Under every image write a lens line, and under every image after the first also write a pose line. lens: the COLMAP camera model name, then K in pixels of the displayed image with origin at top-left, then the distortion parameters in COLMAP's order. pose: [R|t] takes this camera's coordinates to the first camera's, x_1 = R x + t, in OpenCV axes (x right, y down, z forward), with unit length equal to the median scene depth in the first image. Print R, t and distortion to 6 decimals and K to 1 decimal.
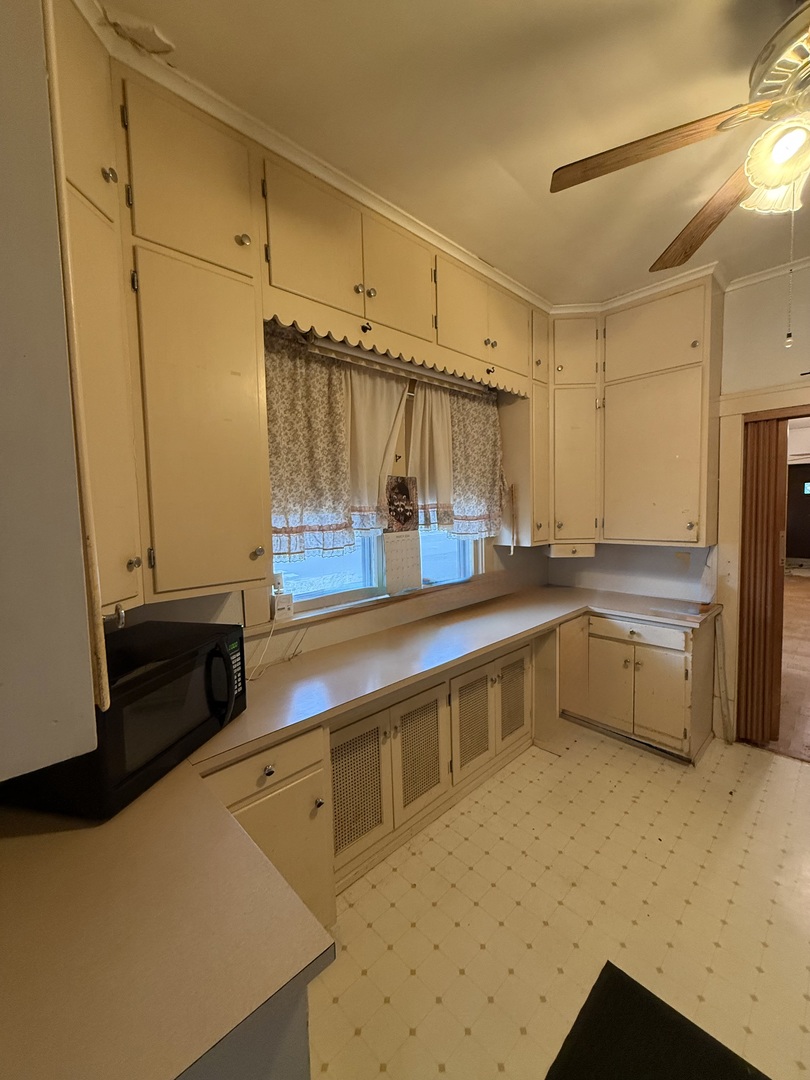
lens RADIAL K [[428.4, 0, 405.0], [0, 428.4, 540.0], [0, 0, 1]] dist [-0.001678, -0.000096]
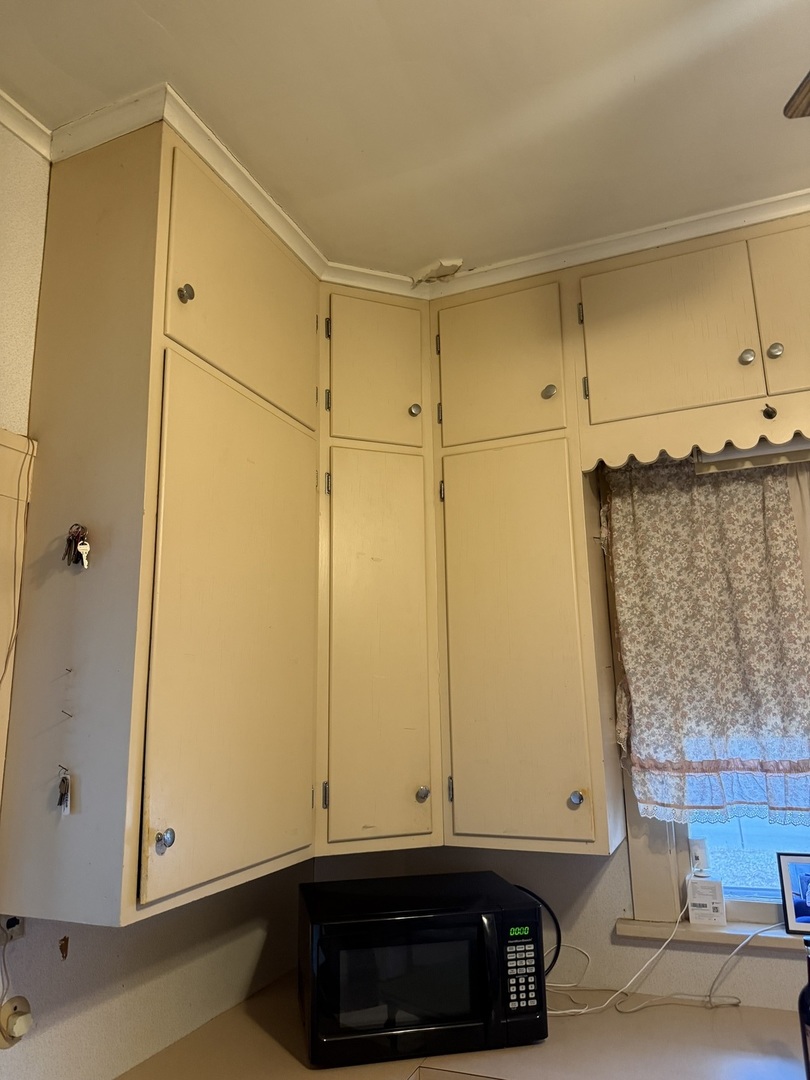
lens RADIAL K [[777.9, 0, 405.0], [0, 777.9, 540.0], [0, 0, 1]] dist [0.001073, -0.002496]
pose [[0.391311, -0.170835, -0.904263, 0.608489], [-0.055854, 0.976398, -0.208633, -0.081993], [0.918562, 0.132147, 0.372534, 0.185065]]
